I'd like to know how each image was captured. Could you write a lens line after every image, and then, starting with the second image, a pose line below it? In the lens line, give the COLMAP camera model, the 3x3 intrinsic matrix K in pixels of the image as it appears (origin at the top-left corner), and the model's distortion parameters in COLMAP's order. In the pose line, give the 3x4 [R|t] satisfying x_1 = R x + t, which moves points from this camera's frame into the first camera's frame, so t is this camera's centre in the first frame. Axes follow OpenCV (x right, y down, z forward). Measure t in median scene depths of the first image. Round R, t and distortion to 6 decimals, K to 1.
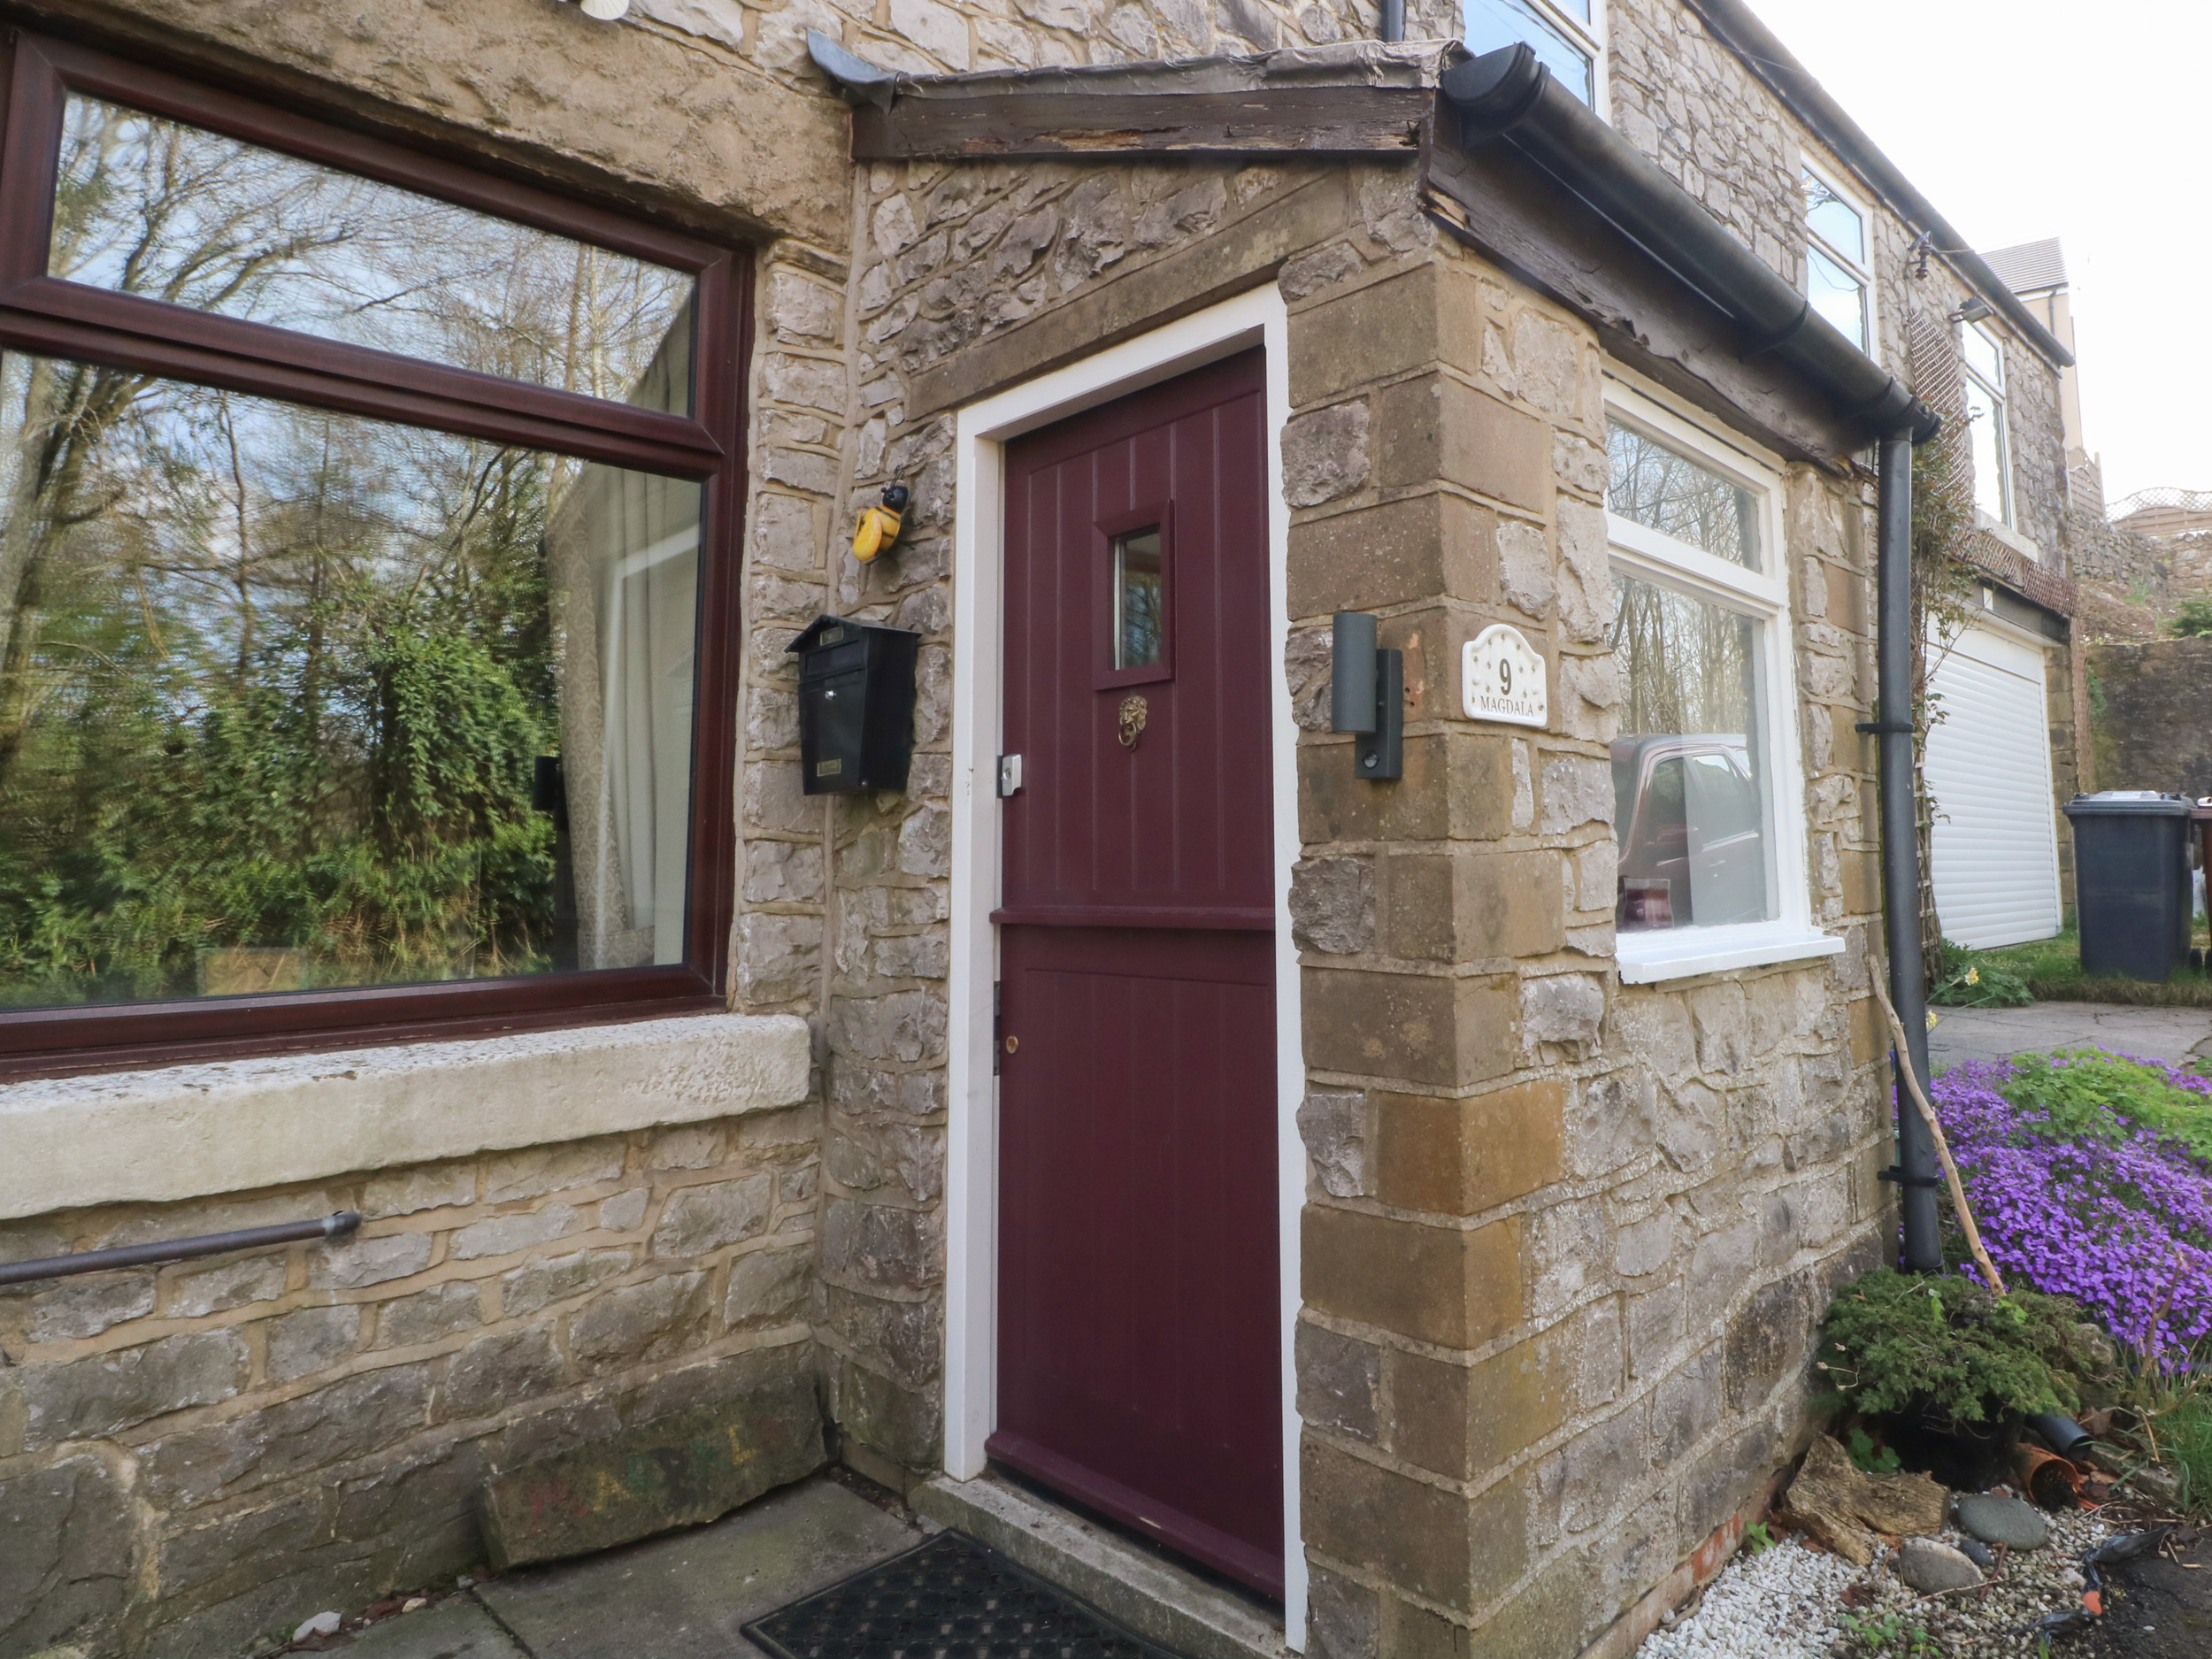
lens RADIAL K [[1338.4, 0, 1276.2], [0, 1338.4, 717.3], [0, 0, 1]] dist [0.003823, -0.014897]
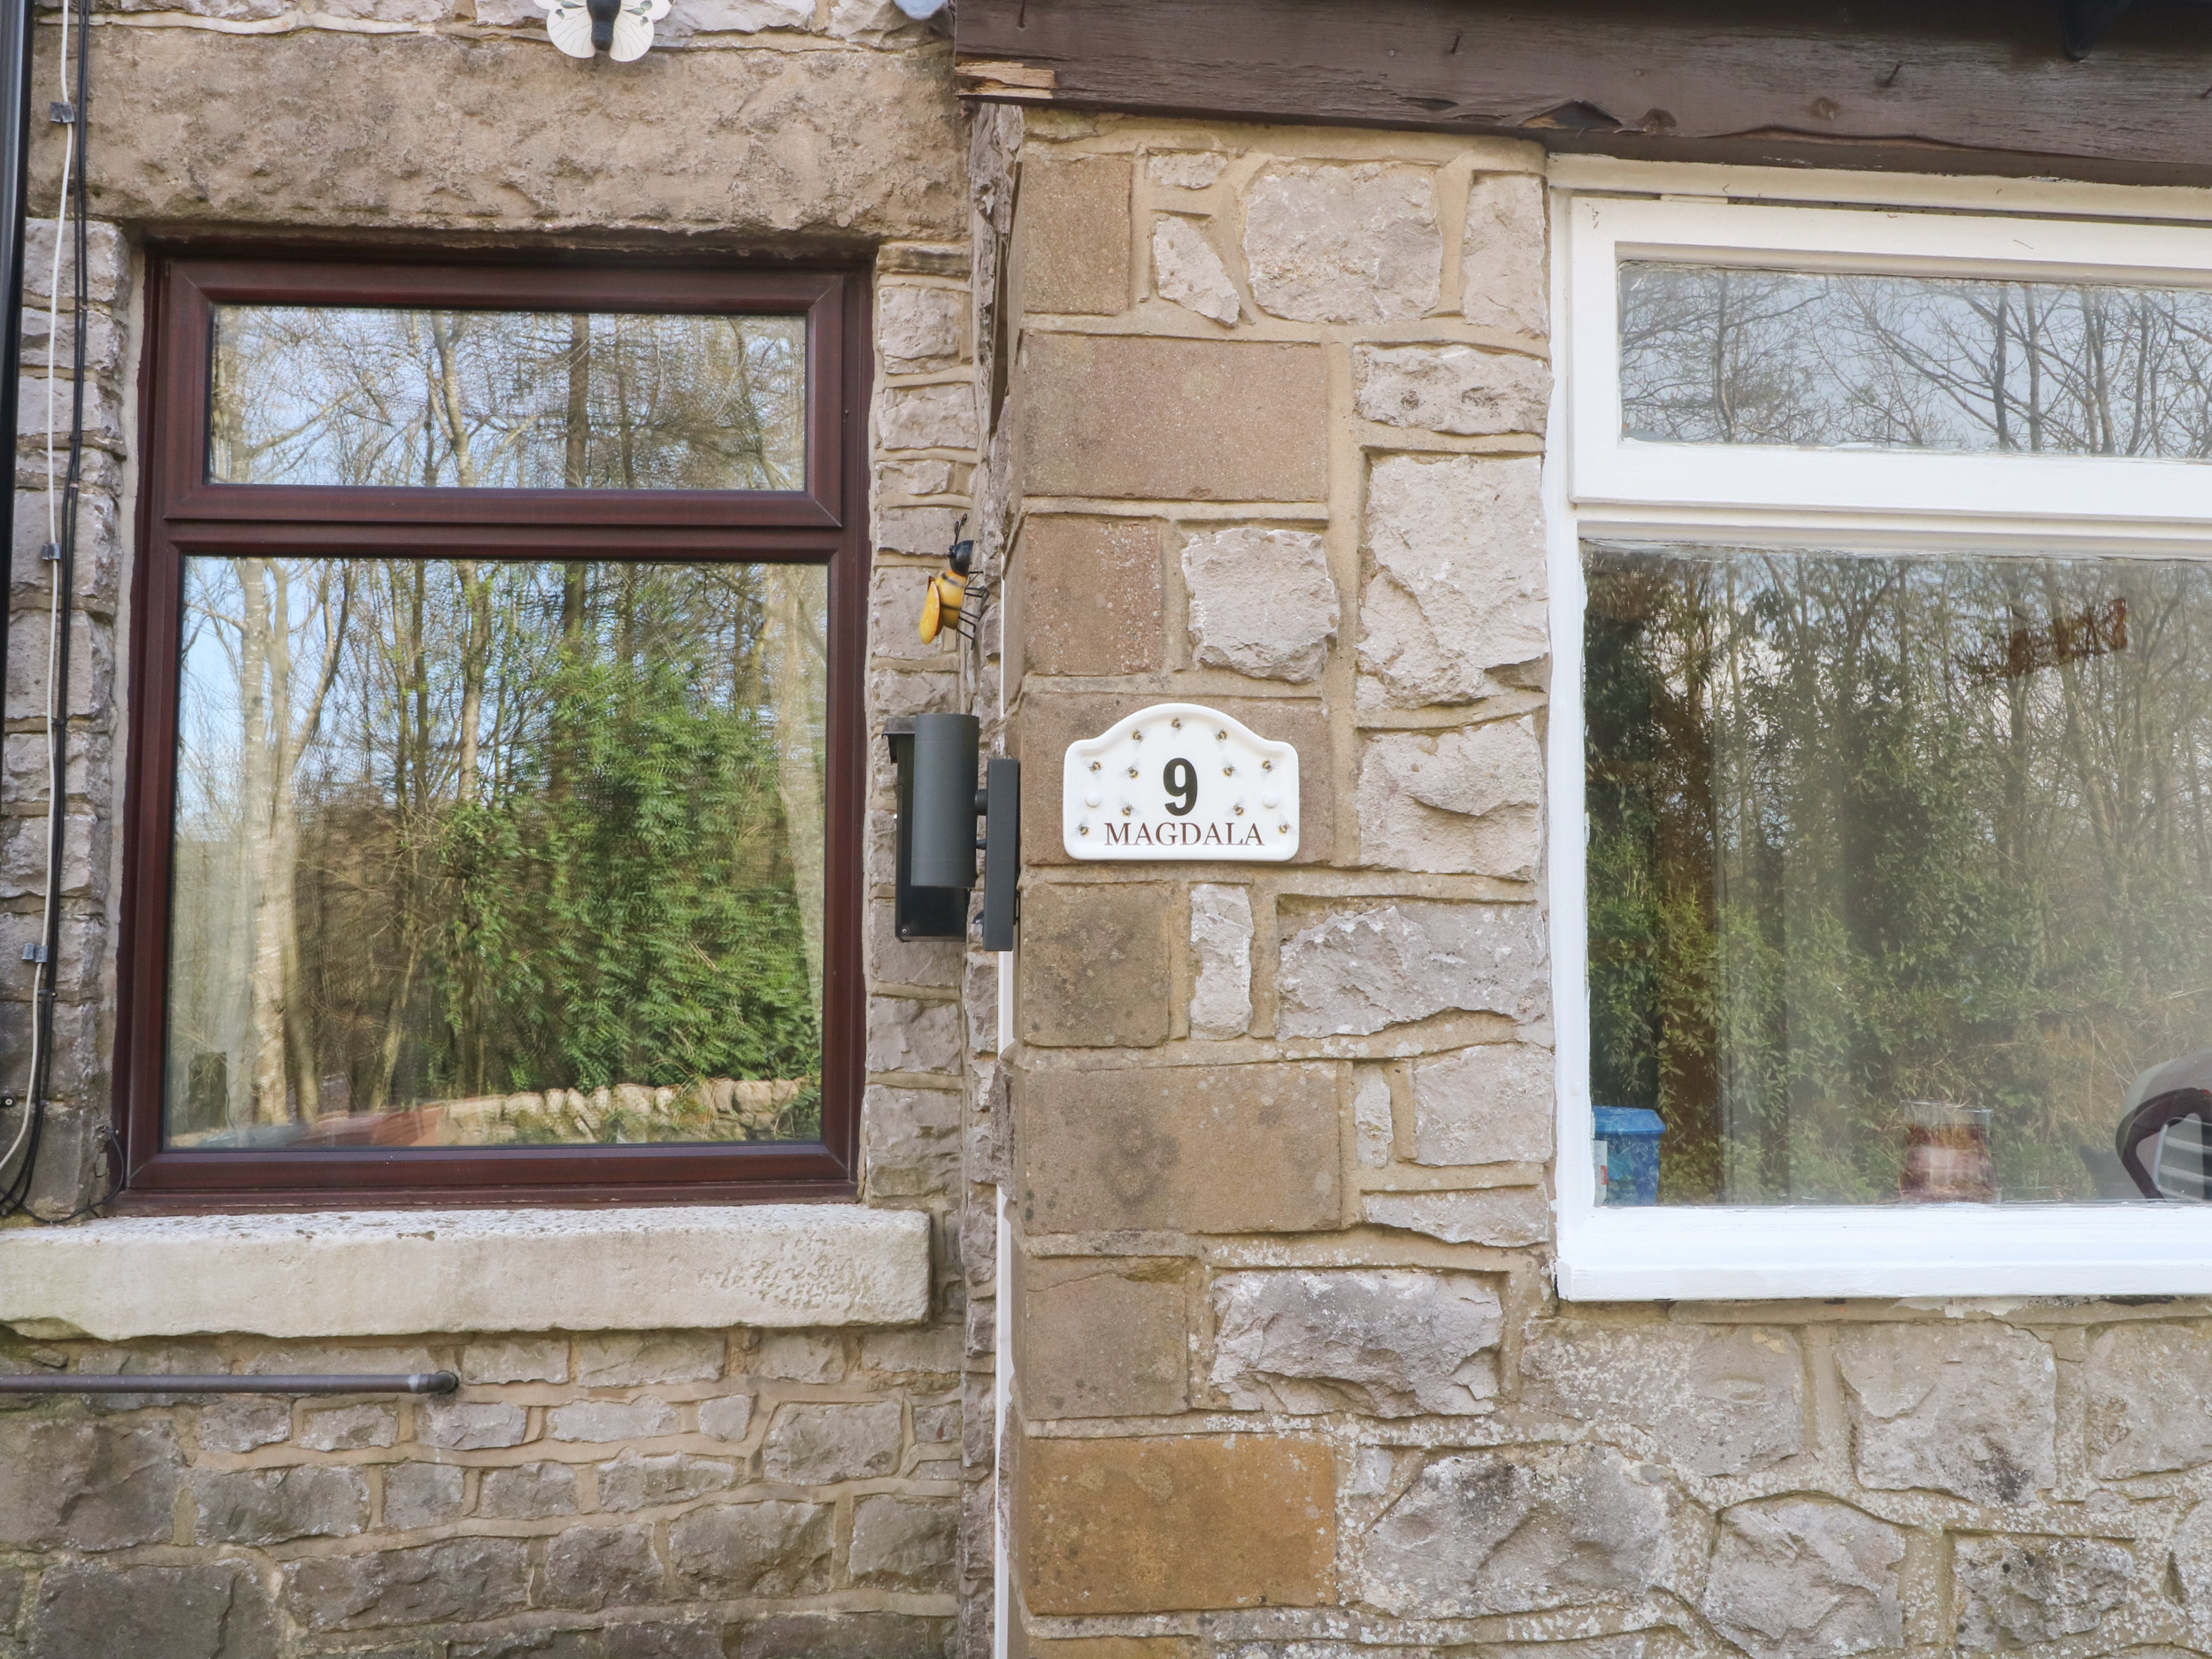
lens RADIAL K [[1989.8, 0, 1093.8], [0, 1989.8, 835.3], [0, 0, 1]] dist [0.015489, -0.001988]
pose [[0.735940, -0.036214, -0.676078, 0.593849], [0.063811, 0.997834, 0.016013, -0.019222], [0.674033, -0.054926, 0.736656, 0.218948]]
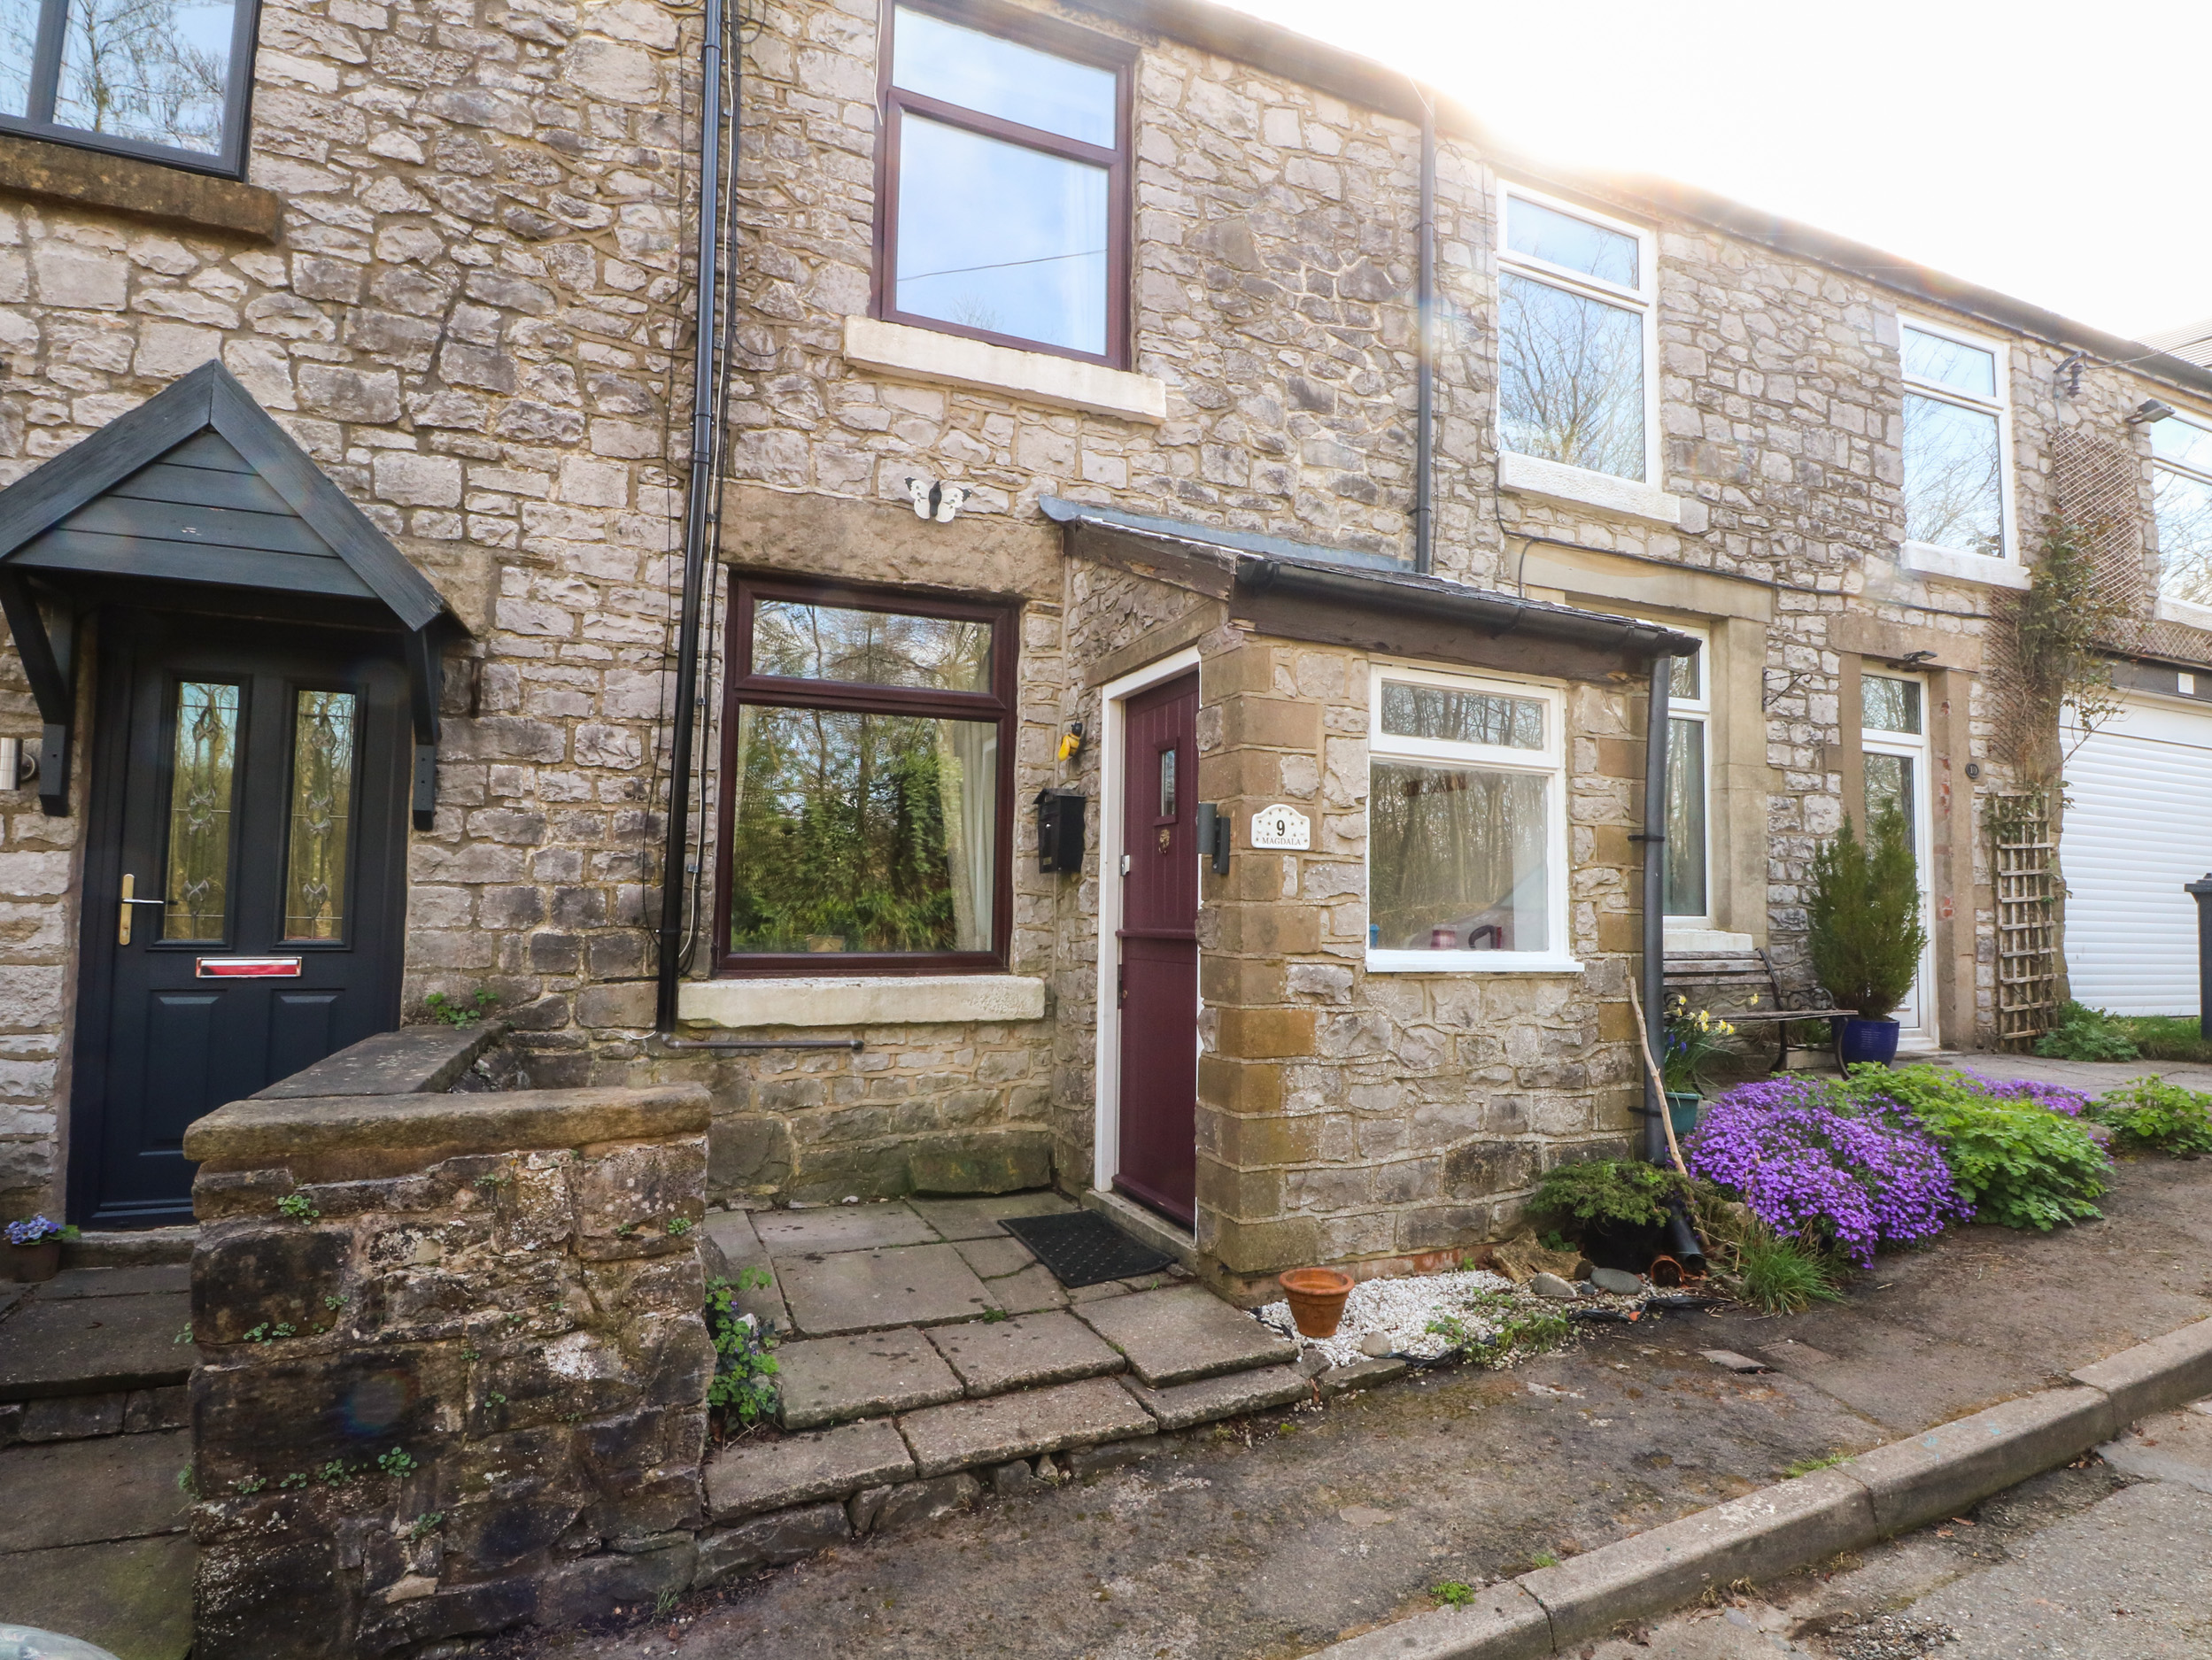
lens RADIAL K [[1180.8, 0, 1103.0], [0, 1180.8, 833.0], [0, 0, 1]] dist [0.008610, -0.019182]
pose [[0.910501, -0.002421, -0.413500, 0.550250], [0.018163, 0.999252, 0.034143, -0.072720], [0.413108, -0.038598, 0.909864, -0.701204]]
